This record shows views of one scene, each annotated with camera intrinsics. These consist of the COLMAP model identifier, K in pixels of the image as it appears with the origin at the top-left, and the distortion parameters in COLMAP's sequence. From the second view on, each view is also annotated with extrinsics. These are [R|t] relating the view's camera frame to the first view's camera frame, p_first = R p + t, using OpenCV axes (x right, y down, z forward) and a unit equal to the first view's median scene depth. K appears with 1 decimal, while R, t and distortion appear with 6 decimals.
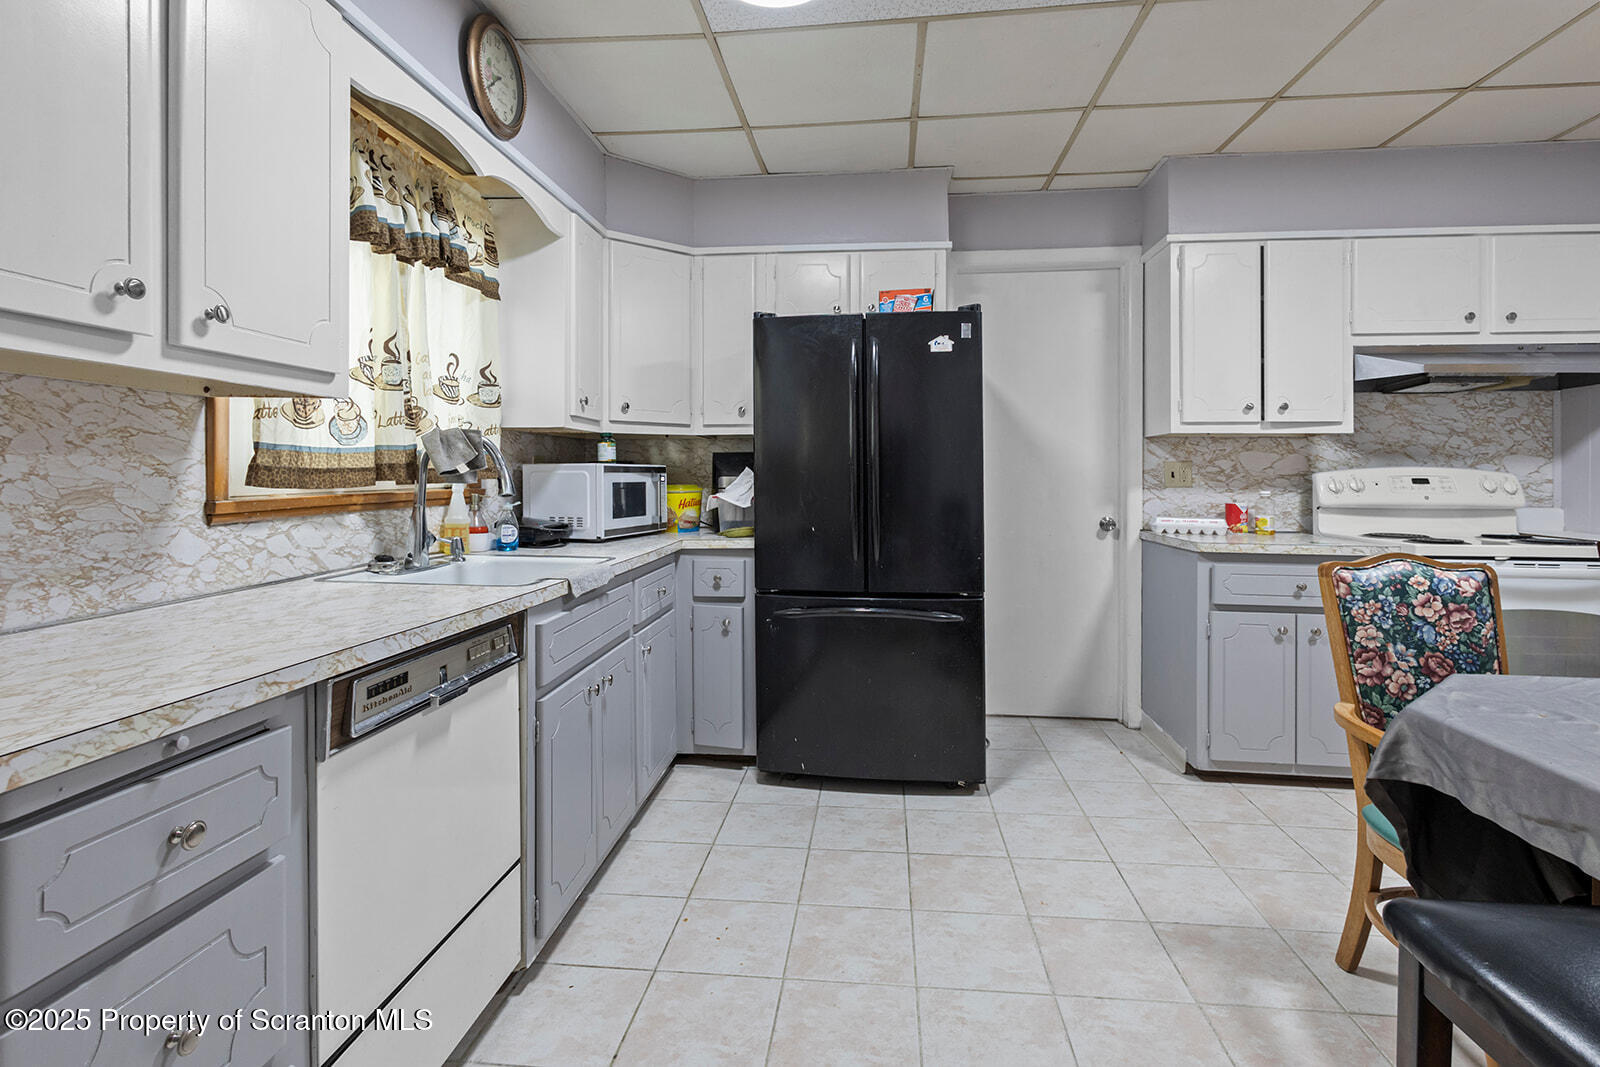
lens RADIAL K [[761.3, 0, 794.1], [0, 761.3, 474.4], [0, 0, 1]] dist [0.013808, -0.000125]
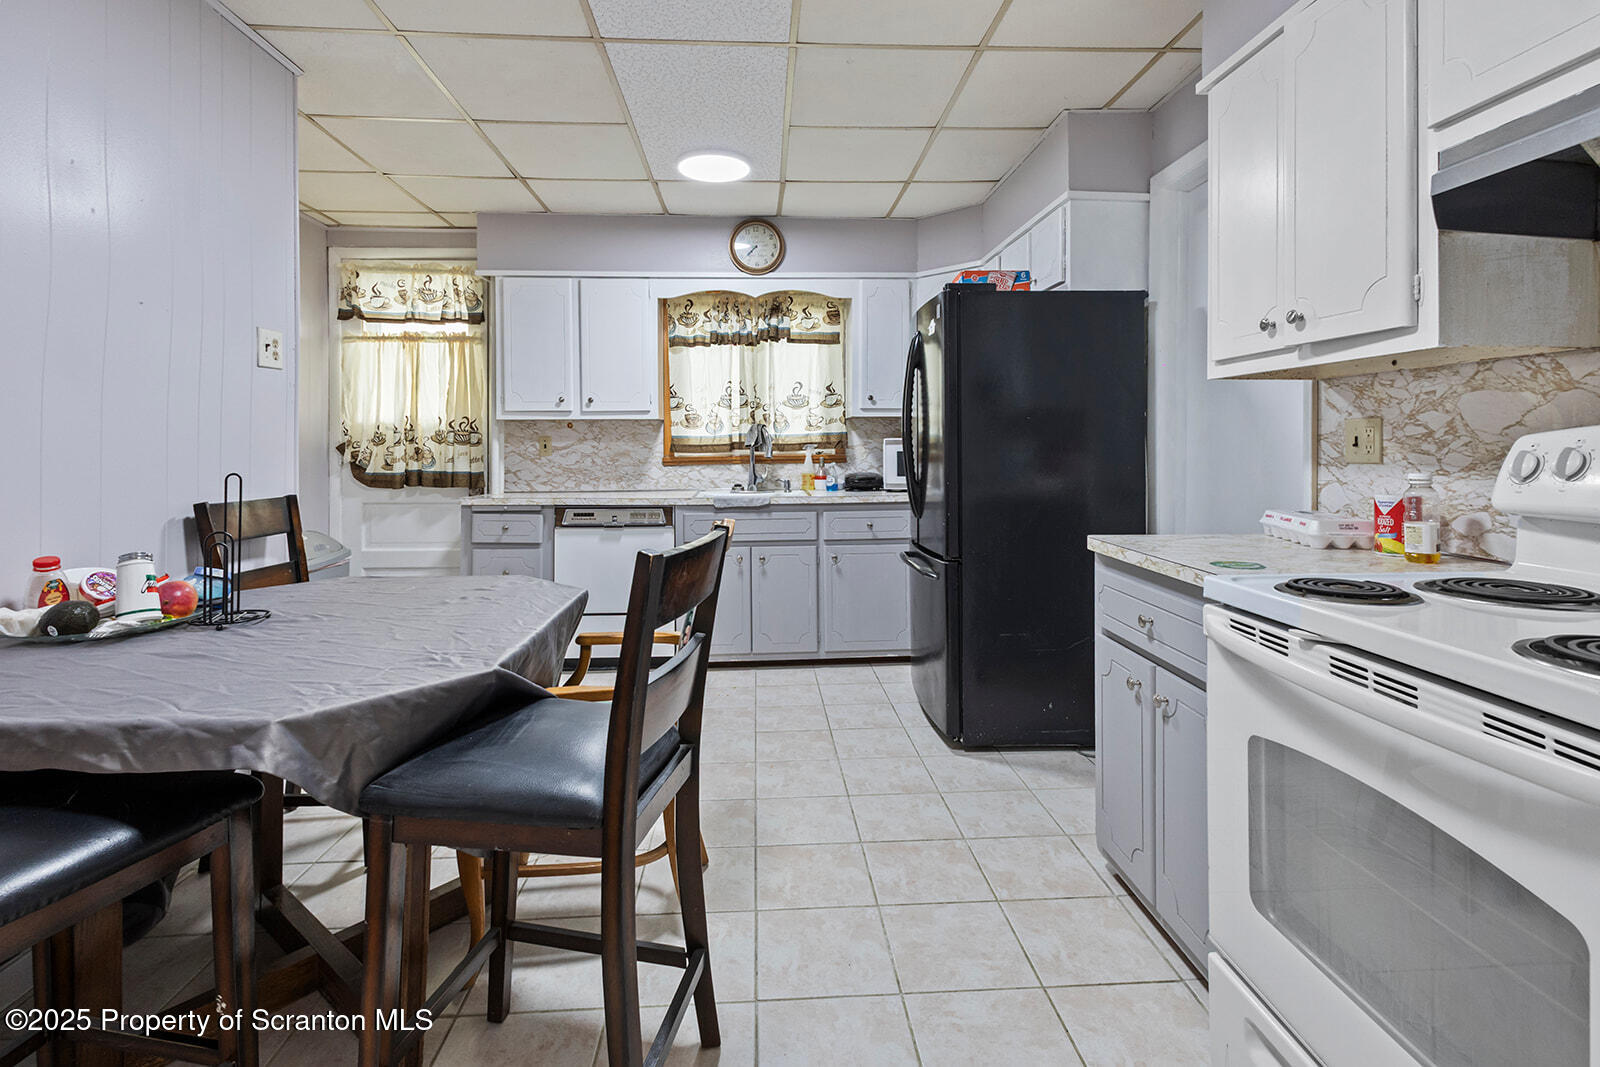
lens RADIAL K [[753.5, 0, 798.8], [0, 753.5, 450.4], [0, 0, 1]] dist [-0.001545, -0.000188]
pose [[0.163416, 0.002203, -0.986555, 1.159437], [0.006959, 0.999970, 0.003386, 0.002573], [0.986533, -0.007419, 0.163396, 0.592093]]
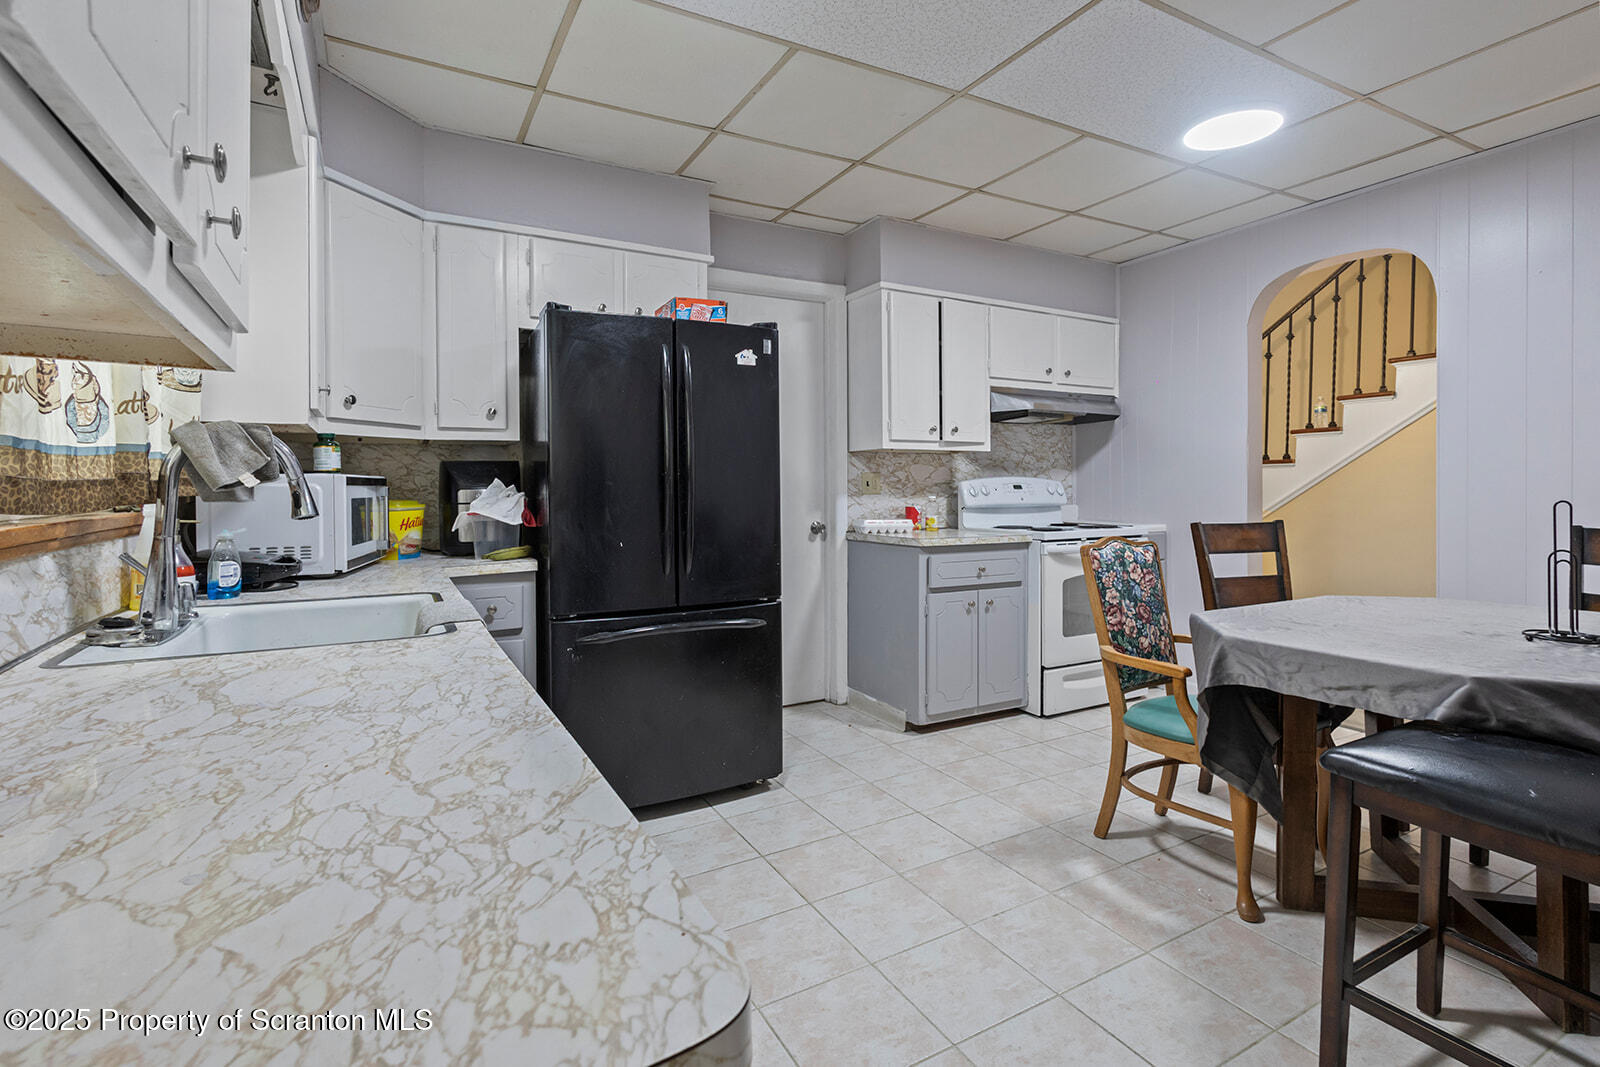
lens RADIAL K [[764.1, 0, 802.3], [0, 764.1, 485.2], [0, 0, 1]] dist [0.011386, 0.000272]
pose [[0.818254, -0.008062, 0.574801, -0.315908], [0.008943, 0.999959, 0.001295, 0.000256], [-0.574788, 0.004081, 0.818292, 0.107074]]
